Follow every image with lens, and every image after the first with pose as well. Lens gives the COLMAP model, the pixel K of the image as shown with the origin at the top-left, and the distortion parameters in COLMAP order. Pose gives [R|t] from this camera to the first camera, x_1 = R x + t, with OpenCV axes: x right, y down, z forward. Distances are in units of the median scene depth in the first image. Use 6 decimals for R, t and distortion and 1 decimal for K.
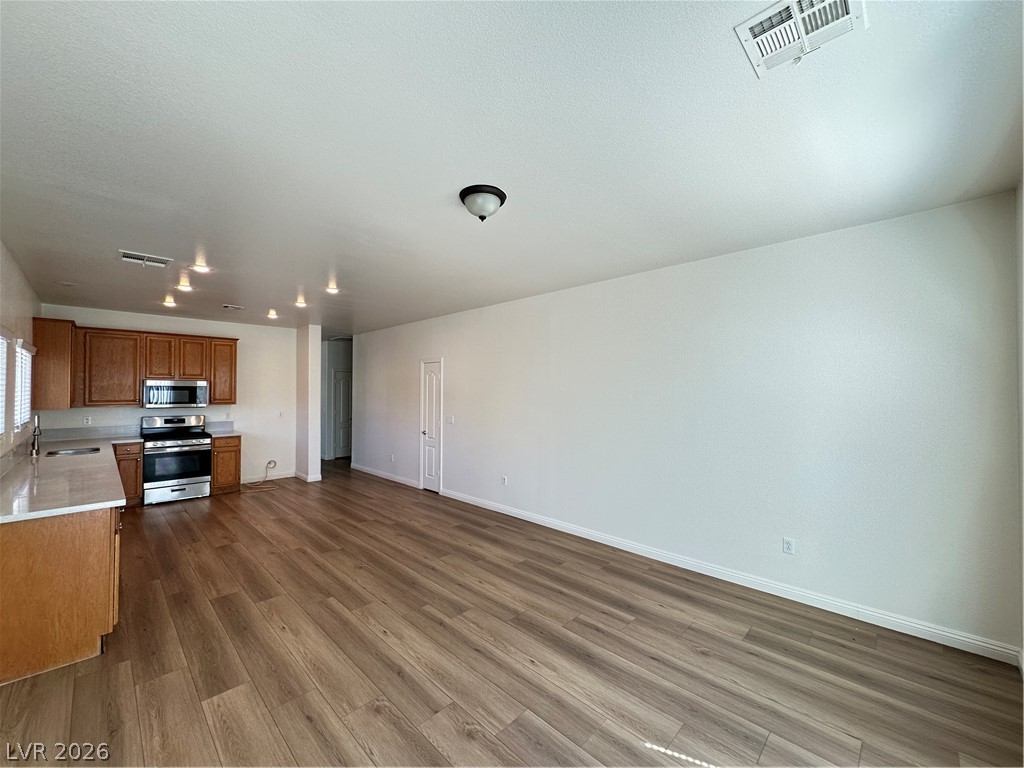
lens RADIAL K [[409.6, 0, 512.0], [0, 409.6, 384.0], [0, 0, 1]] dist [-0.001912, 0.000581]
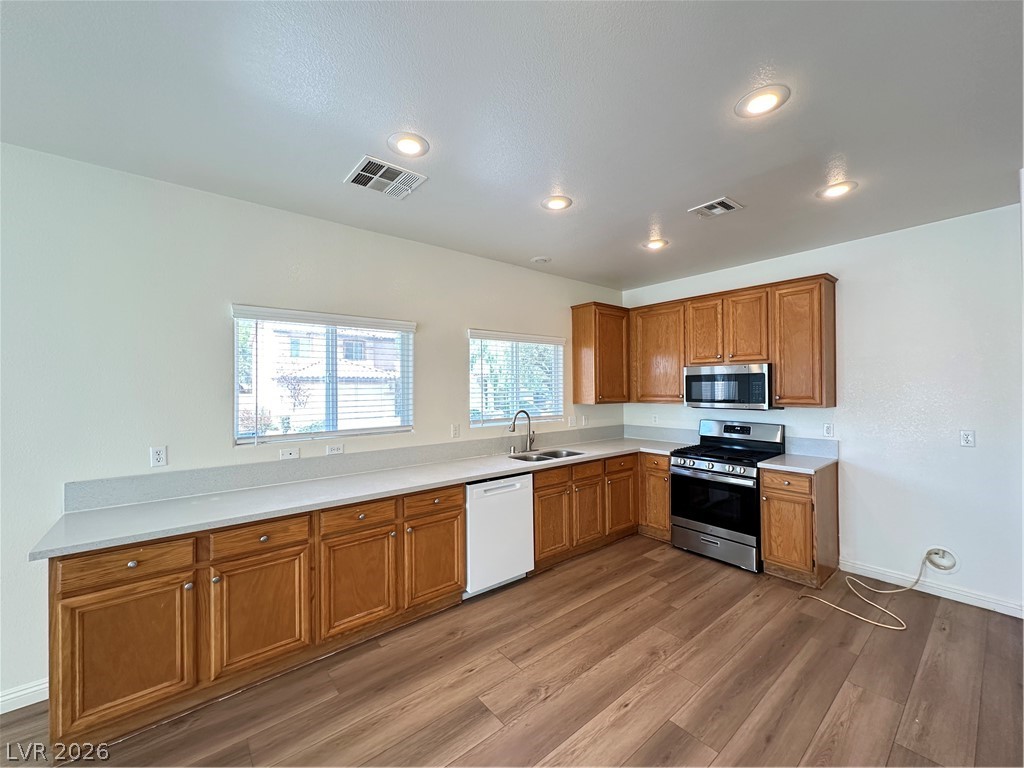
lens RADIAL K [[409.6, 0, 512.0], [0, 409.6, 384.0], [0, 0, 1]] dist [-0.001912, 0.000581]
pose [[-0.105900, -0.008040, -0.994344, -0.213453], [0.022853, 0.999684, -0.010517, 0.025485], [0.994114, -0.023837, -0.105683, 0.981050]]
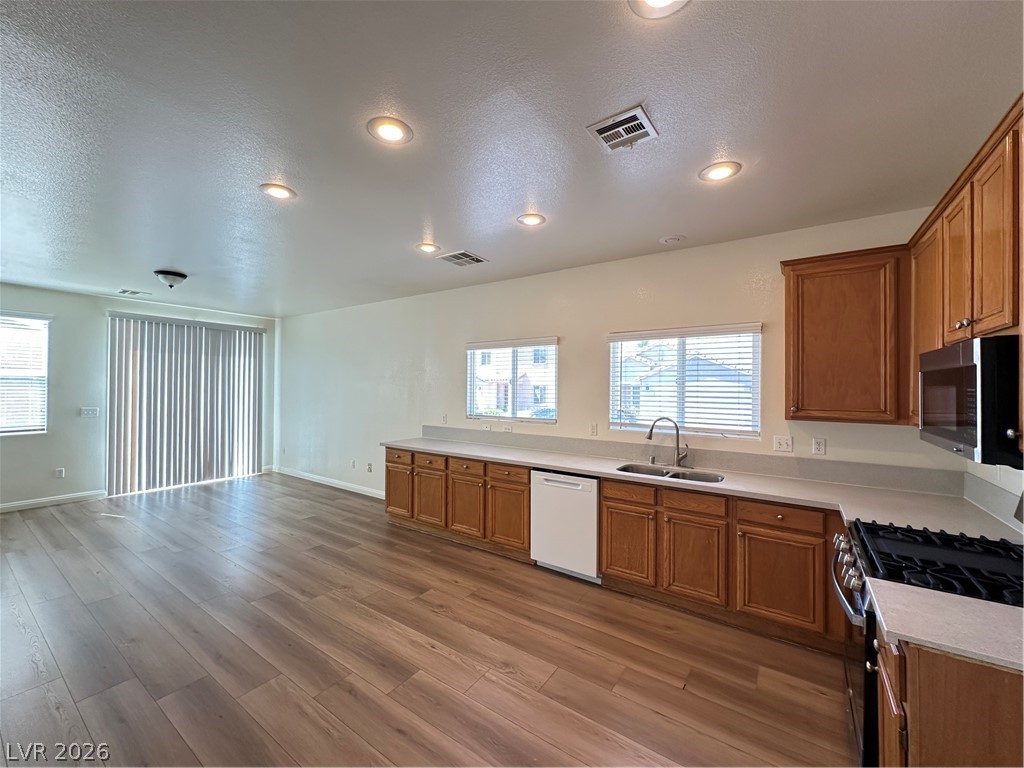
lens RADIAL K [[409.6, 0, 512.0], [0, 409.6, 384.0], [0, 0, 1]] dist [-0.001912, 0.000581]
pose [[-0.985264, -0.010708, -0.170707, -0.658320], [-0.007068, 0.999735, -0.021917, 0.029216], [0.170897, -0.020388, -0.985078, 1.590498]]
